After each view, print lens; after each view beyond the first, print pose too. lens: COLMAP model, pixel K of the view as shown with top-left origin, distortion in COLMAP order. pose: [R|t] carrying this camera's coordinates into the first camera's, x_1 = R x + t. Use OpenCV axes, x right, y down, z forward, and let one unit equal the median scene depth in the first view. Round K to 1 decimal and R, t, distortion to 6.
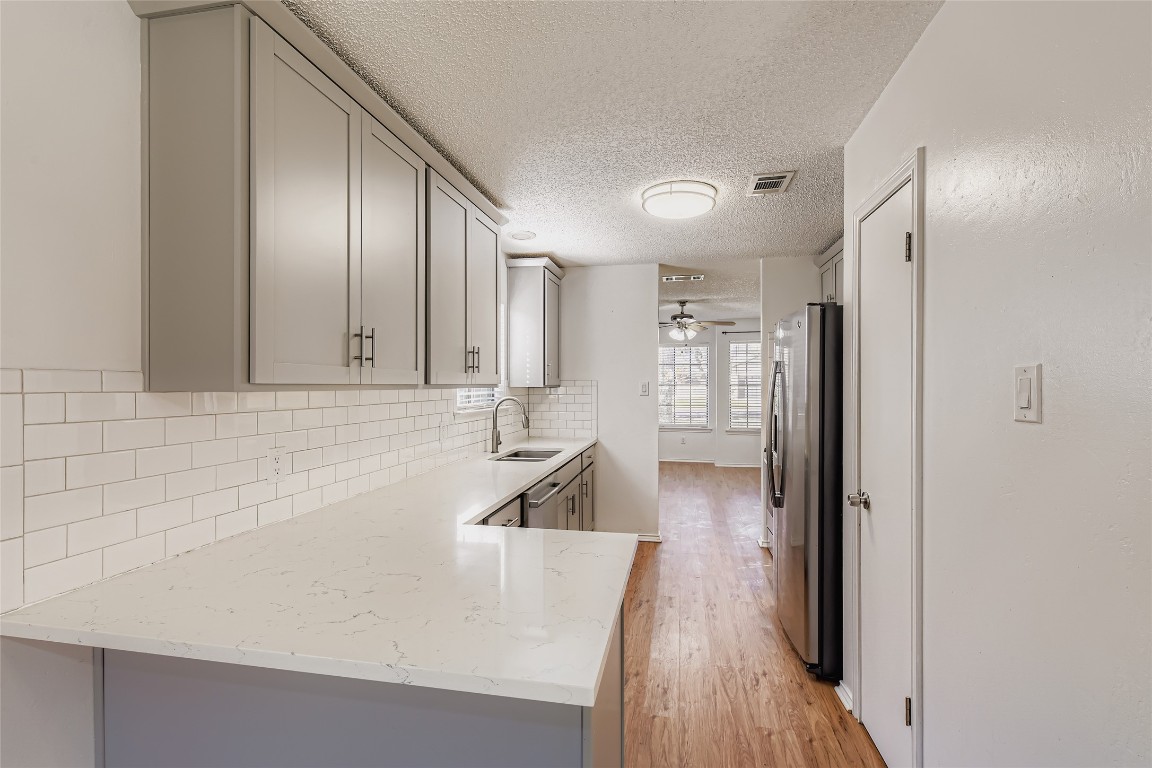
lens RADIAL K [[489.0, 0, 605.8], [0, 489.0, 375.1], [0, 0, 1]] dist [0.124997, 0.000057]
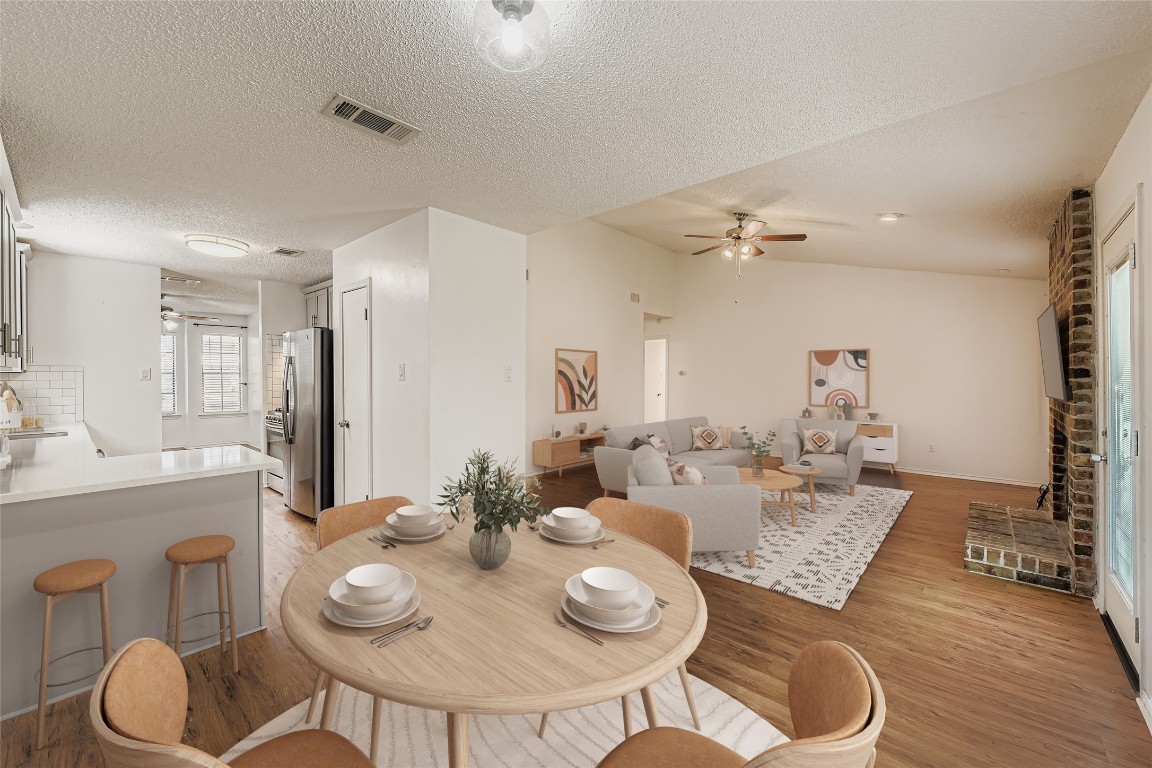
lens RADIAL K [[460.8, 0, 610.1], [0, 460.8, 377.1], [0, 0, 1]] dist [0.000923, 0.000006]
pose [[0.490012, -0.006743, 0.871690, -0.425074], [-0.015498, 0.999745, 0.016446, -0.003481], [-0.871578, -0.021568, 0.489782, -0.612578]]
